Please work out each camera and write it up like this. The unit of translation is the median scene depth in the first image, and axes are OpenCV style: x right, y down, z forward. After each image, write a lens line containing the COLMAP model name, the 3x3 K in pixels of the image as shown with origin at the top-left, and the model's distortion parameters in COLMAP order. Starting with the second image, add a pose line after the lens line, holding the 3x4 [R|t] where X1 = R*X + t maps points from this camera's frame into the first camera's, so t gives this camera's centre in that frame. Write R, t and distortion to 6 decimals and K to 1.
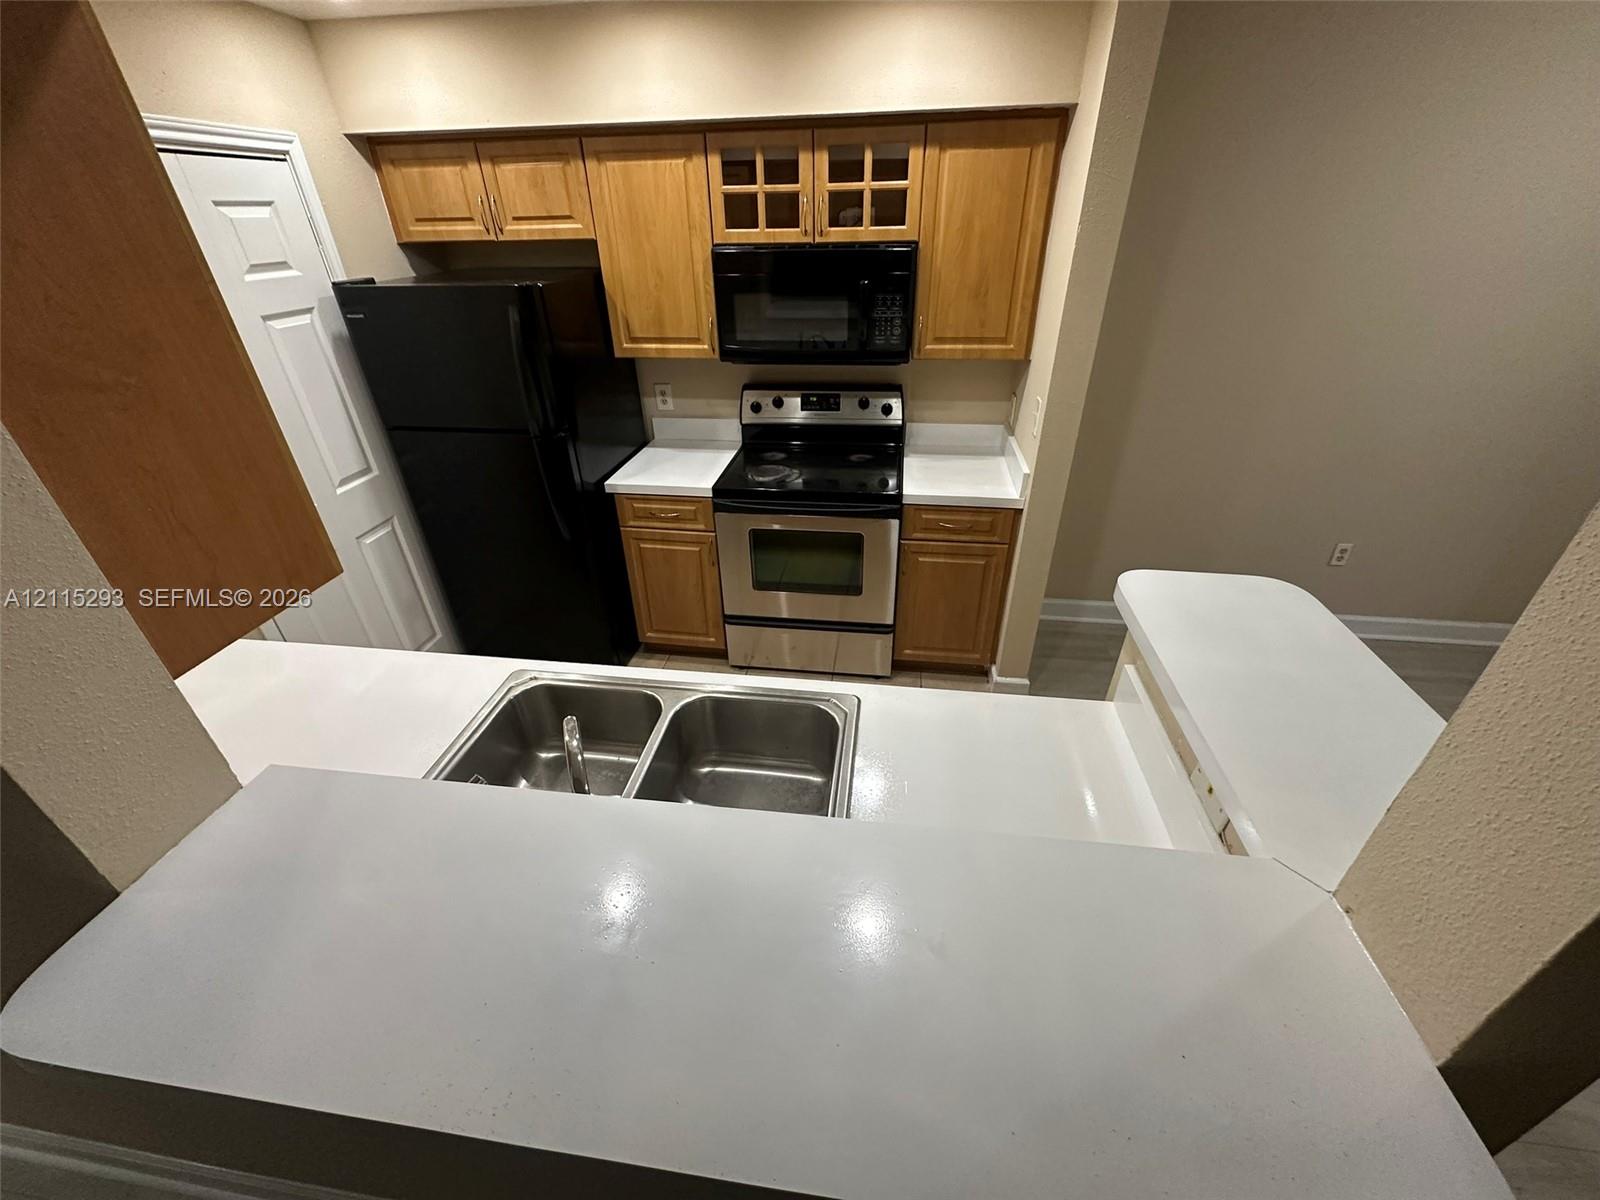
lens RADIAL K [[640.2, 0, 801.5], [0, 640.2, 598.7], [0, 0, 1]] dist [-0.002929, -0.000054]
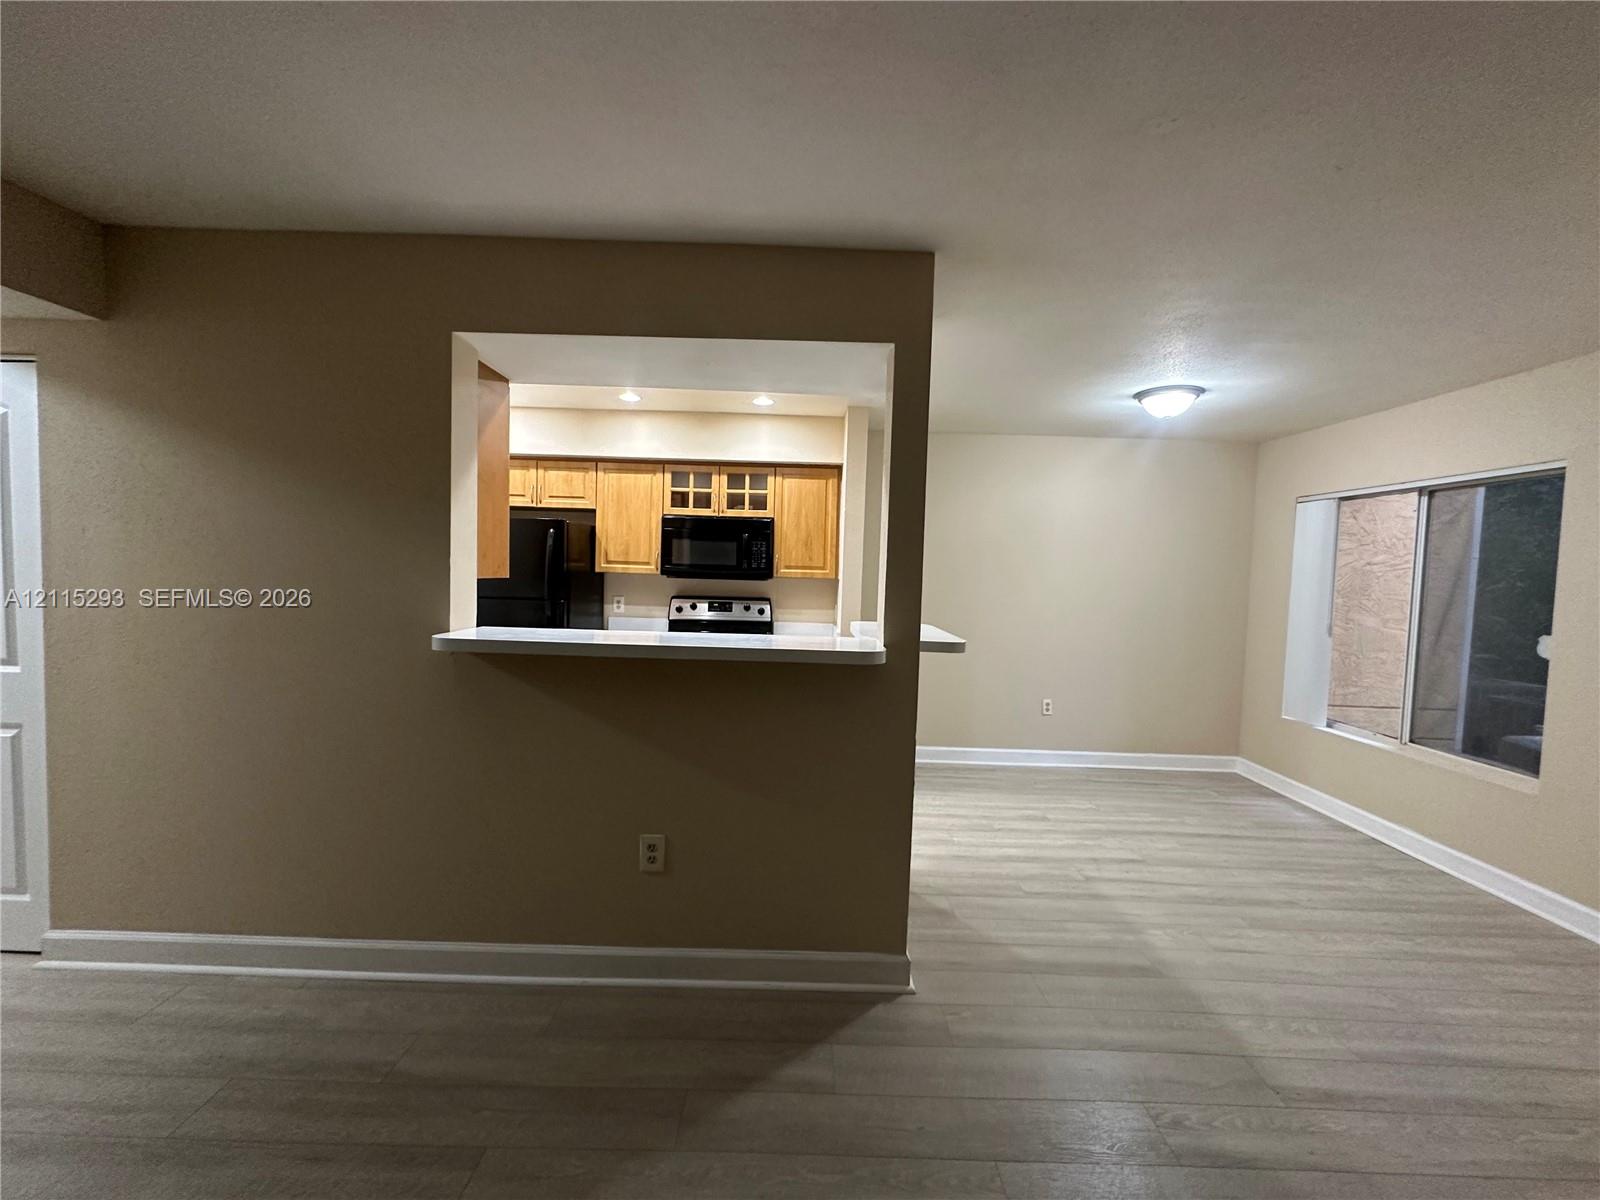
lens RADIAL K [[640.2, 0, 801.5], [0, 640.2, 598.7], [0, 0, 1]] dist [-0.002929, -0.000054]
pose [[0.989597, 0.041340, 0.137797, 0.011038], [0.029308, 0.879810, -0.474422, 0.525656], [-0.140848, 0.473525, 0.869446, -0.518977]]
